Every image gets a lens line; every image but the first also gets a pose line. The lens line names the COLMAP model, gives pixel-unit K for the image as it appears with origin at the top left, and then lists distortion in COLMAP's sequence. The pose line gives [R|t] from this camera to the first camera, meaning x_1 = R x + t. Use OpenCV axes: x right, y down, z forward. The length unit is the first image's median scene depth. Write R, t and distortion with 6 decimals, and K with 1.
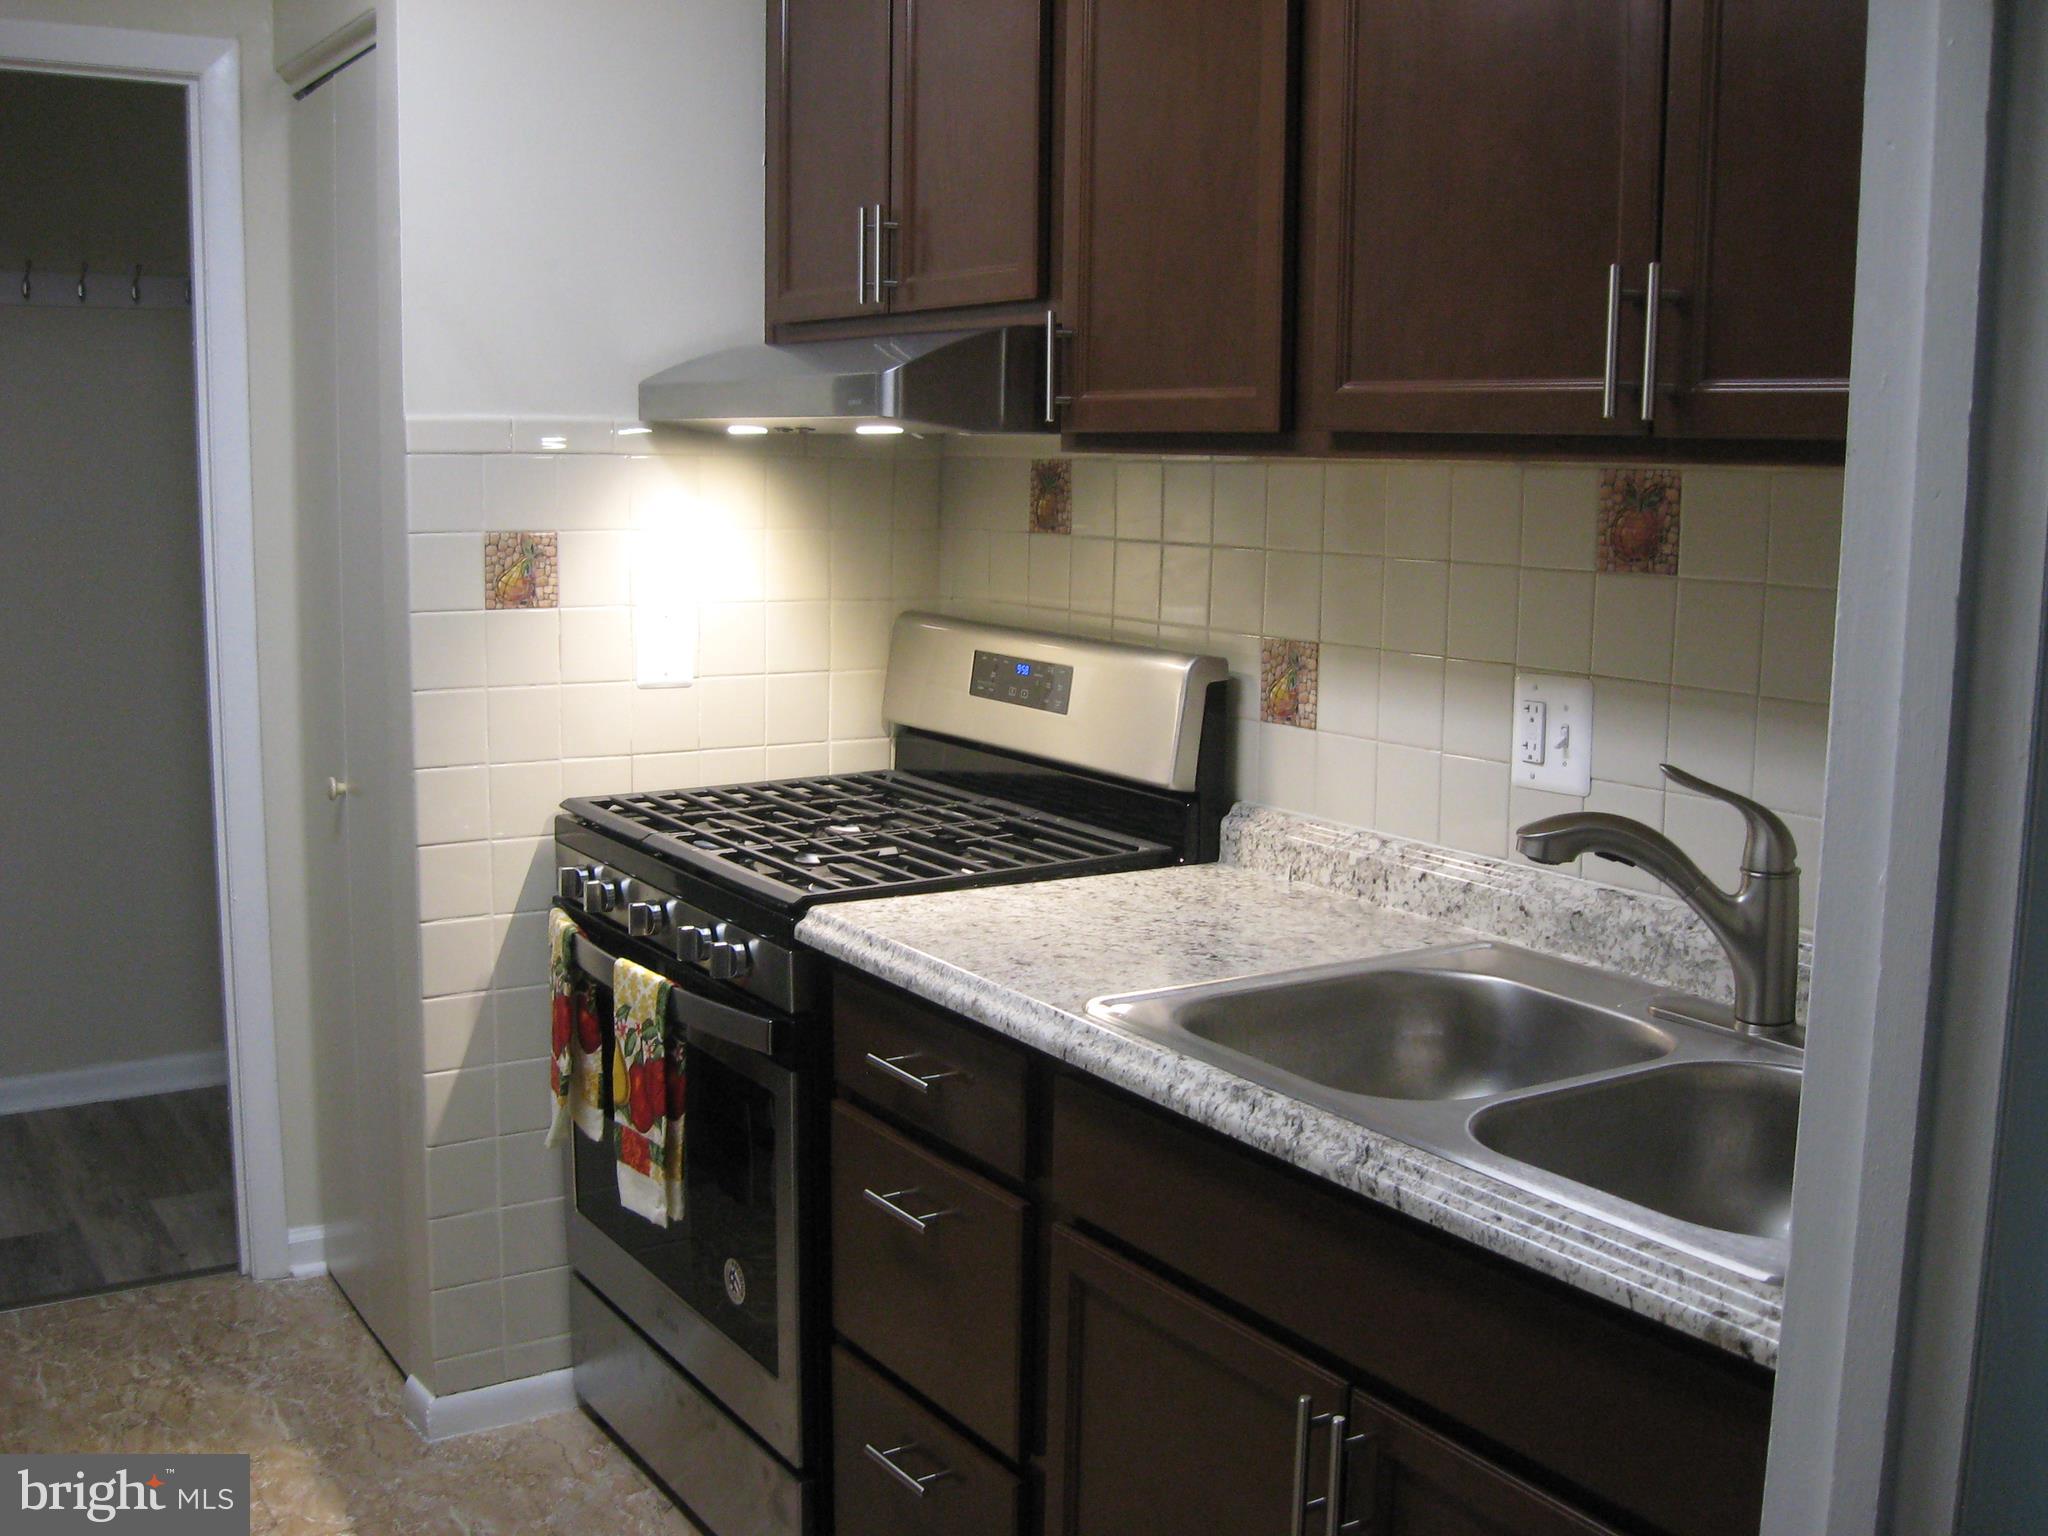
lens RADIAL K [[2126.8, 0, 1024.0], [0, 2126.8, 768.0], [0, 0, 1]] dist [-0.079107, 0.014883]
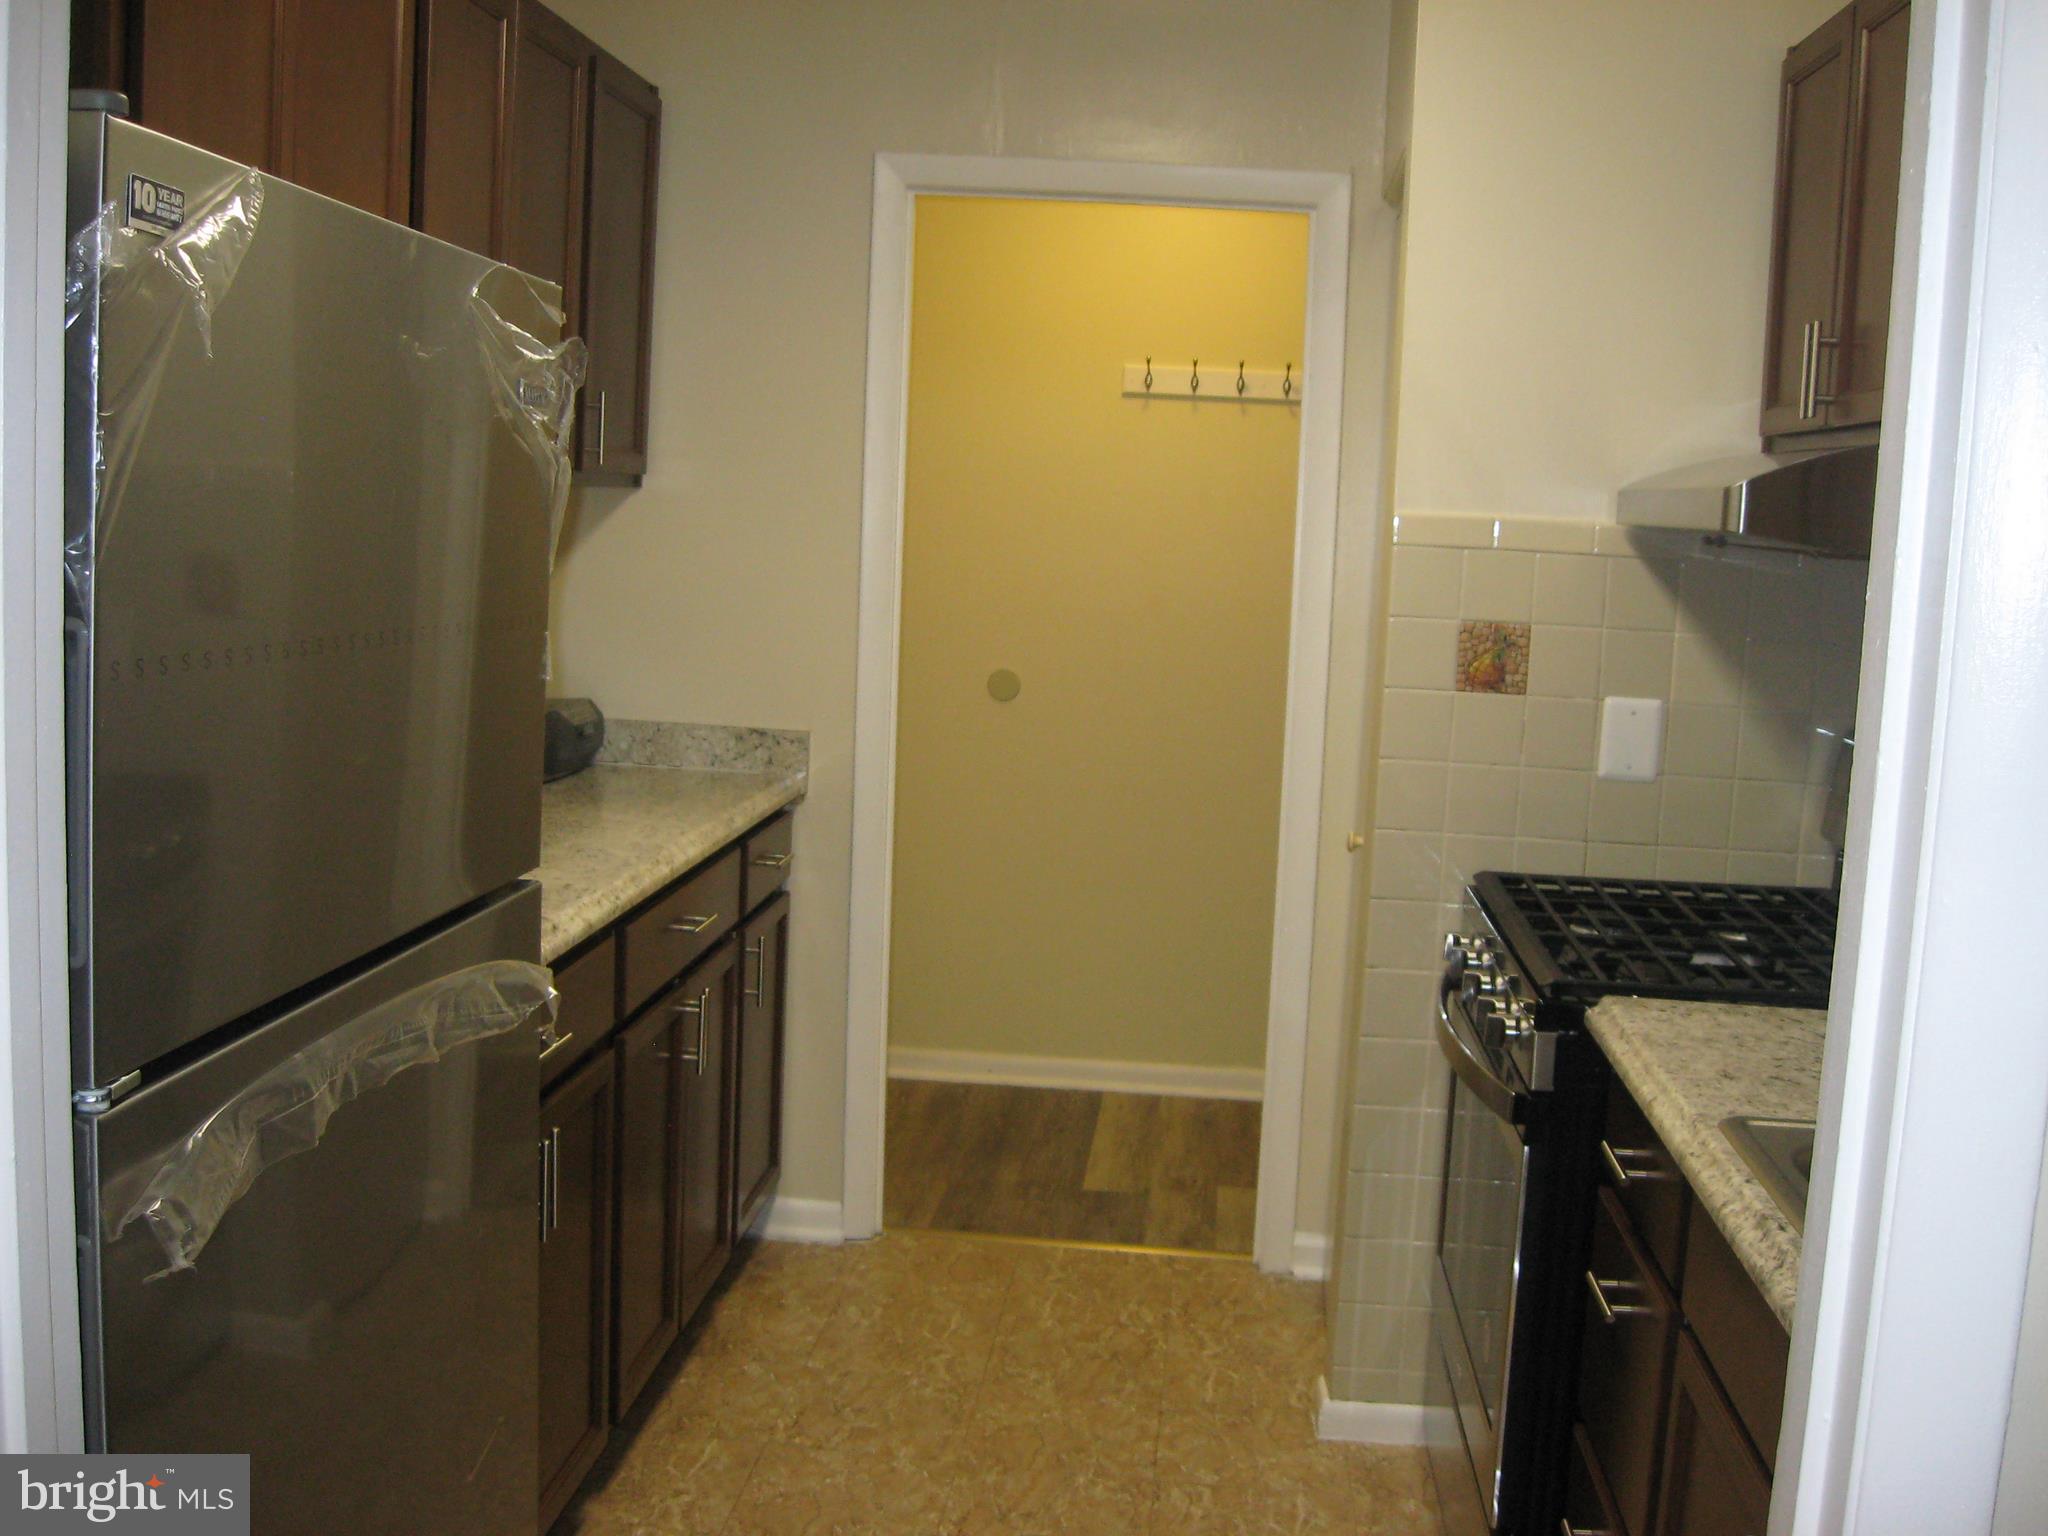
lens RADIAL K [[2126.8, 0, 1024.0], [0, 2126.8, 768.0], [0, 0, 1]] dist [-0.079107, 0.014883]
pose [[0.801565, 0.100165, -0.589457, 0.211658], [-0.123435, 0.992352, 0.000778, -0.008892], [0.585027, 0.072136, 0.807799, -0.008026]]
